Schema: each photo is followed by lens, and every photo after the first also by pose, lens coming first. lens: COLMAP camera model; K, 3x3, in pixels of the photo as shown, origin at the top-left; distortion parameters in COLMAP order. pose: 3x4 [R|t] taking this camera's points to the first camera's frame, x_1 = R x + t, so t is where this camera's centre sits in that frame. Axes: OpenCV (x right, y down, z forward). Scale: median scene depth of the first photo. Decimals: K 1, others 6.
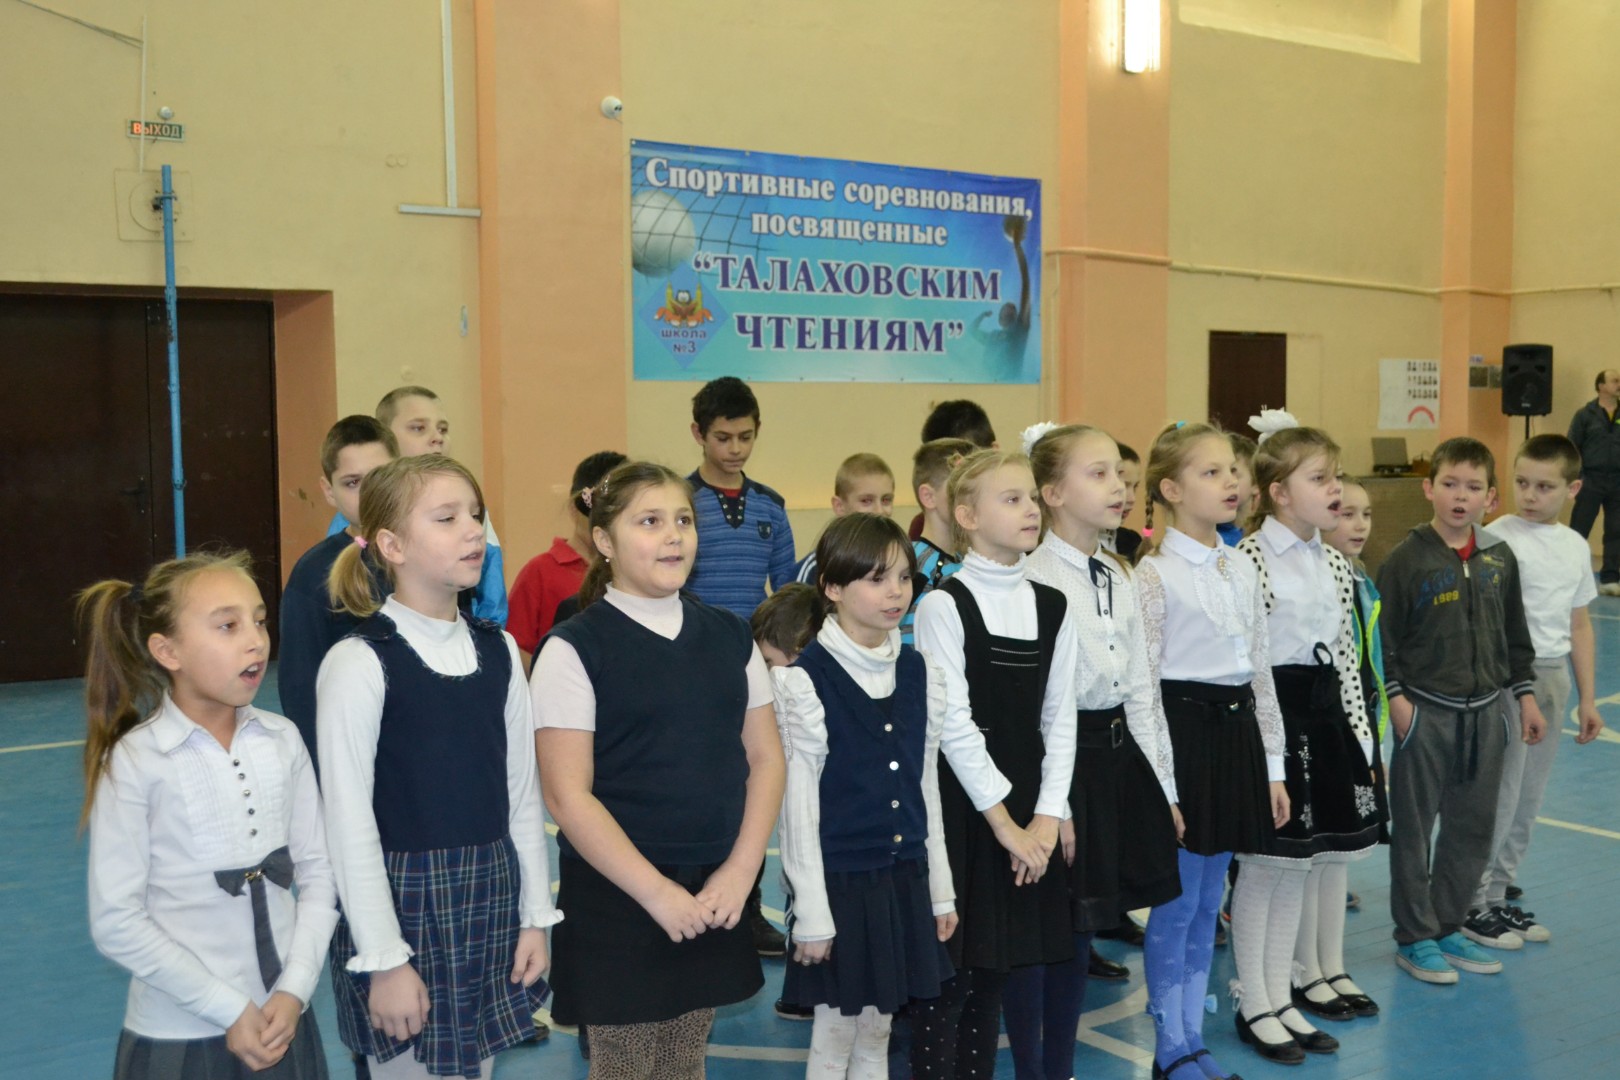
lens RADIAL K [[1817.5, 0, 776.4], [0, 1817.5, 569.3], [0, 0, 1]] dist [-0.018651, 0.000000]
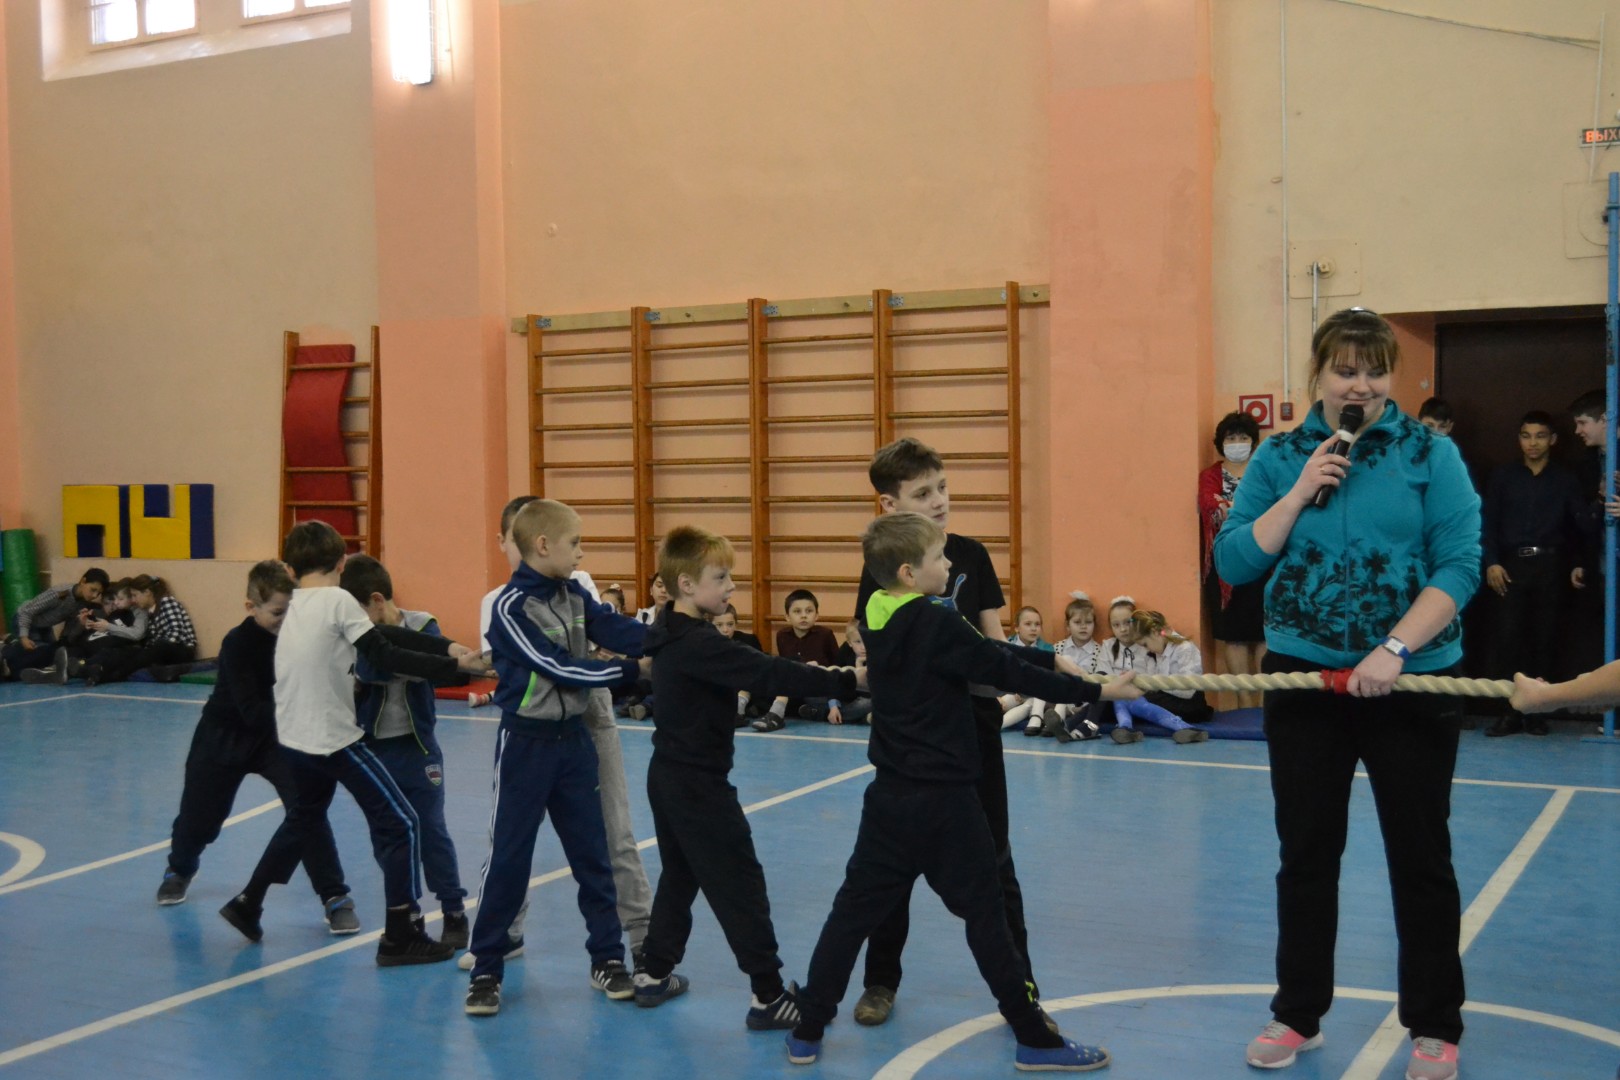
lens RADIAL K [[1817.5, 0, 844.3], [0, 1817.5, 555.1], [0, 0, 1]] dist [-0.018651, 0.000000]
pose [[0.455975, 0.048772, -0.888655, 0.259271], [-0.072681, 0.997203, 0.017436, -0.014703], [0.887020, 0.056638, 0.458244, 0.207128]]
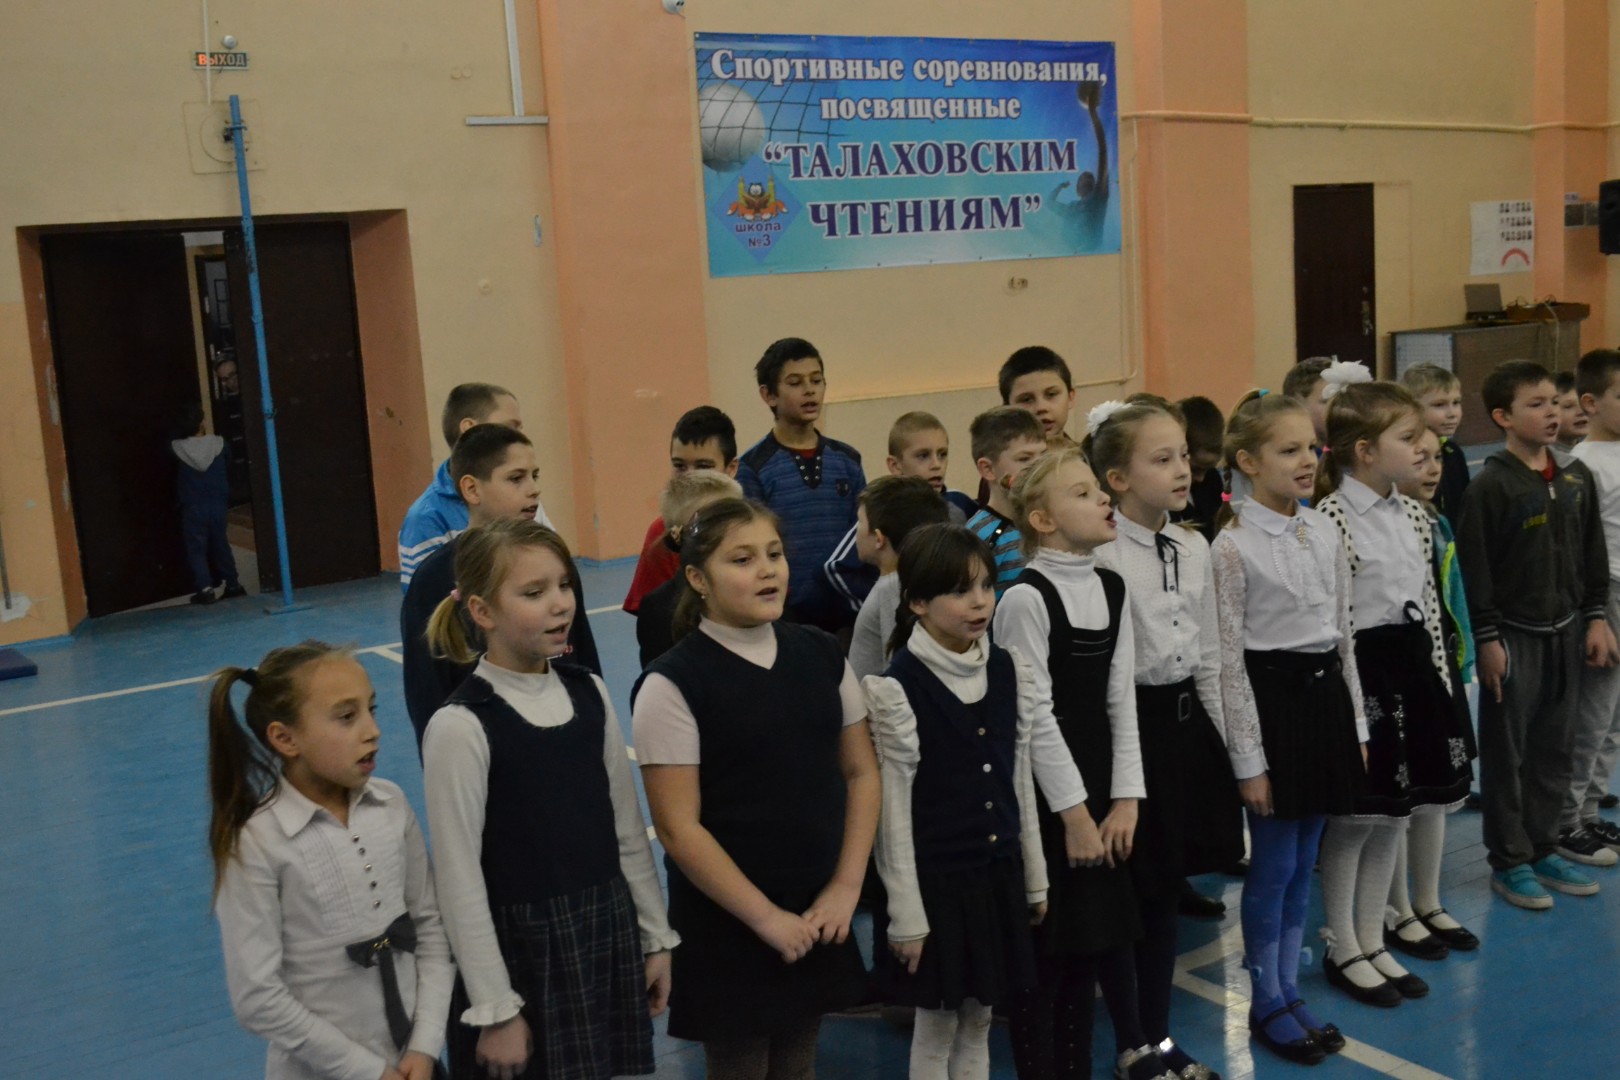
lens RADIAL K [[1817.5, 0, 780.1], [0, 1817.5, 574.4], [0, 0, 1]] dist [-0.018651, 0.000000]
pose [[0.997742, -0.045743, -0.049176, 0.001231], [0.049806, 0.995148, 0.084847, -0.024865], [0.045056, -0.087105, 0.995180, -0.004435]]
